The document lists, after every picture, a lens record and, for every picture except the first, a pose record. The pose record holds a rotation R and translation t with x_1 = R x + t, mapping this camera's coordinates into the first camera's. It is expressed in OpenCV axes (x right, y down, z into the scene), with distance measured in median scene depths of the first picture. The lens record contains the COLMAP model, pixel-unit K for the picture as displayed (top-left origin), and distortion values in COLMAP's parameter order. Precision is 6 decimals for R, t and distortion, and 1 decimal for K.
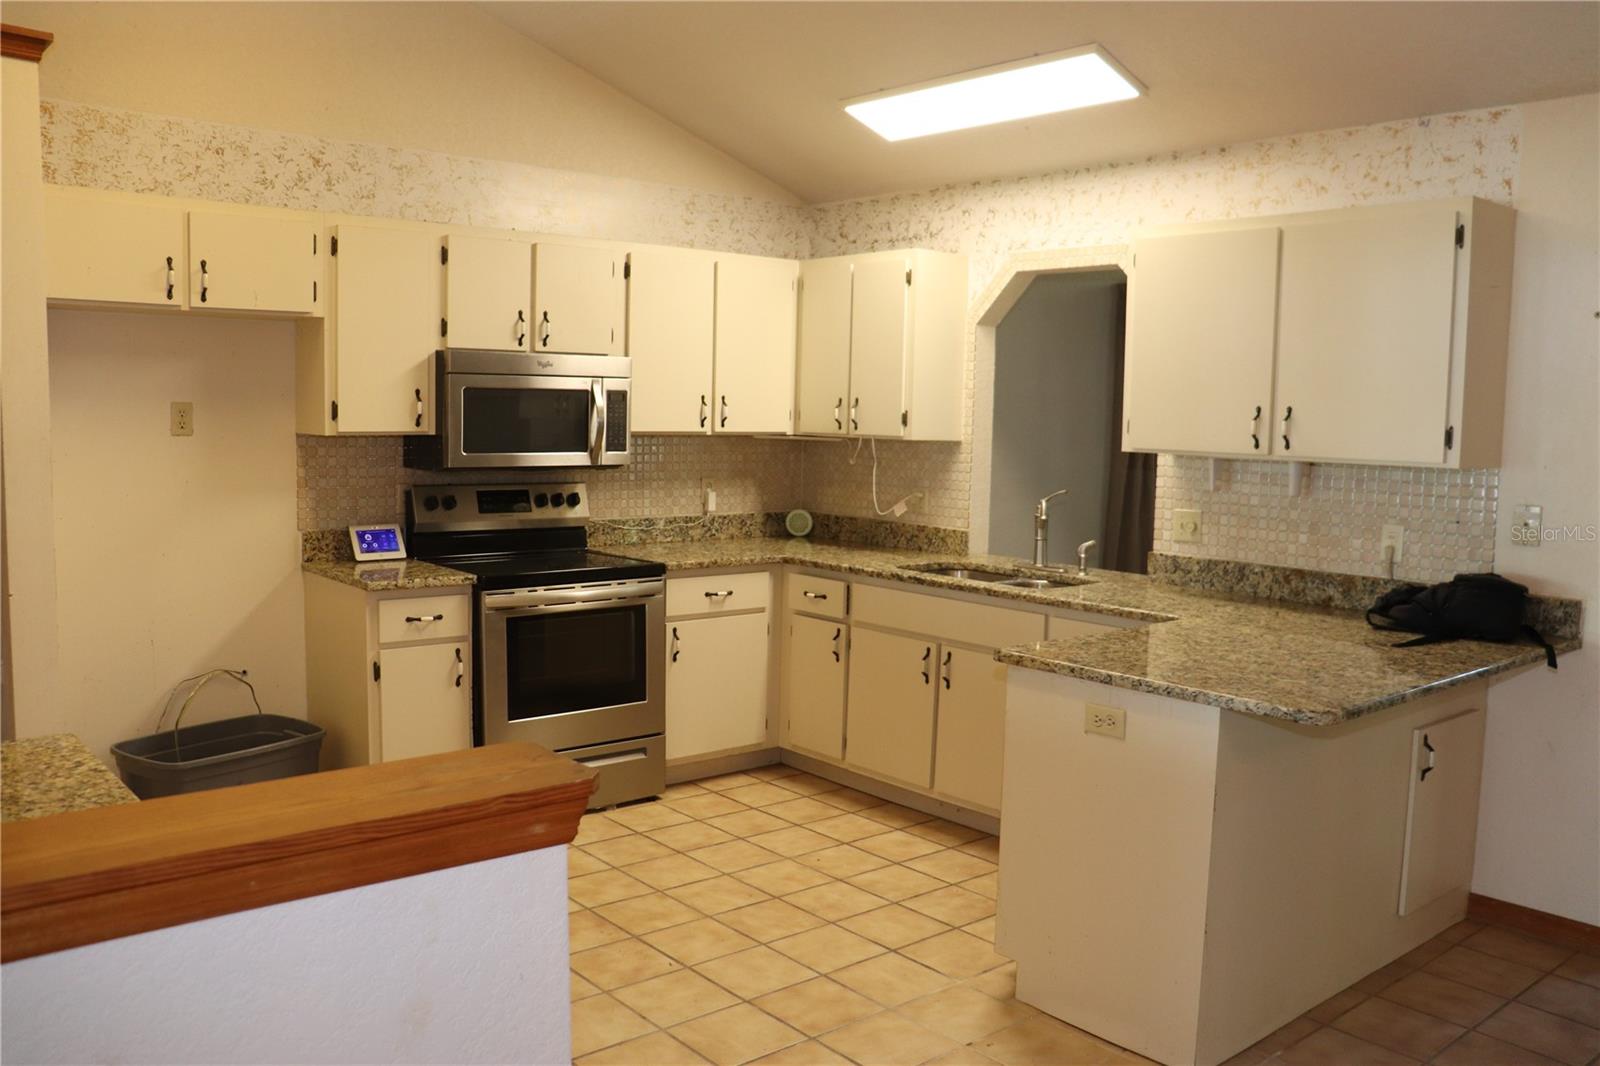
lens RADIAL K [[1311.0, 0, 830.0], [0, 1311.0, 541.3], [0, 0, 1]] dist [-0.171814, 0.150975]
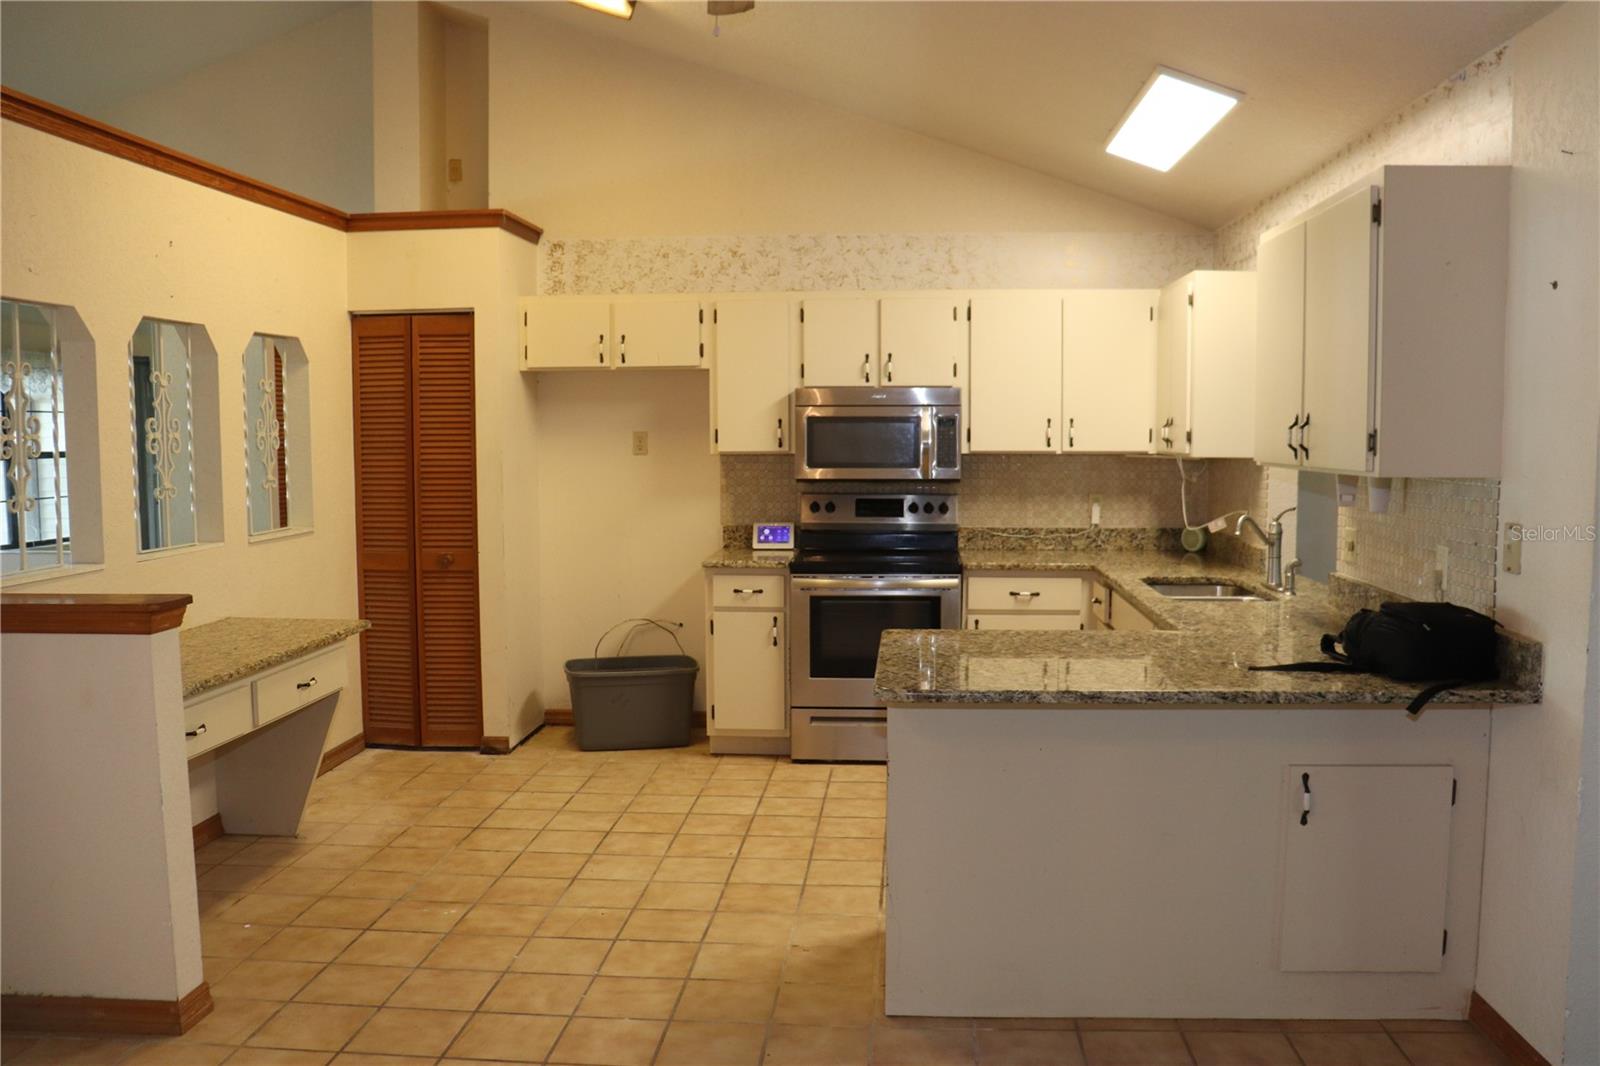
lens RADIAL K [[1311.0, 0, 827.3], [0, 1311.0, 537.8], [0, 0, 1]] dist [-0.171814, 0.150975]
pose [[0.711924, 0.034239, -0.701422, 0.652518], [-0.051956, 0.998641, -0.003986, 0.005620], [0.700332, 0.039281, 0.712735, 0.086428]]
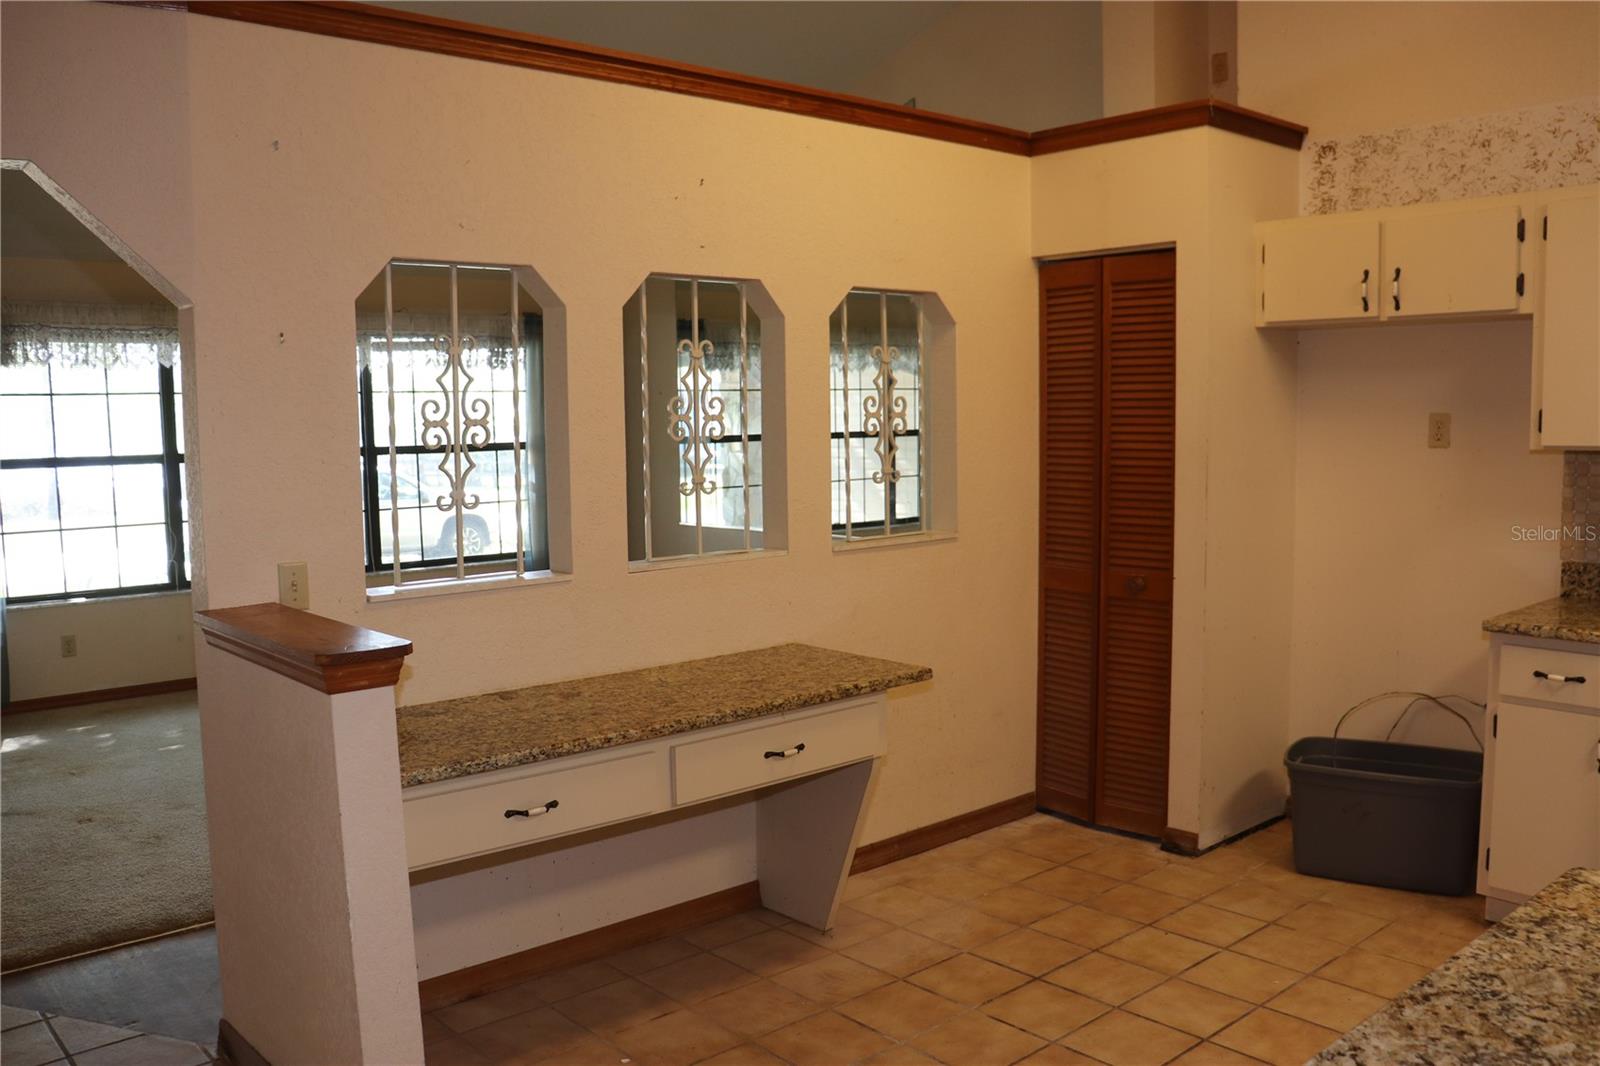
lens RADIAL K [[1311.0, 0, 829.0], [0, 1311.0, 551.1], [0, 0, 1]] dist [-0.171814, 0.150975]
pose [[0.020507, 0.080501, -0.996544, 0.430992], [-0.085723, 0.993224, 0.078469, -0.039047], [0.996108, 0.083817, 0.027269, 0.487435]]
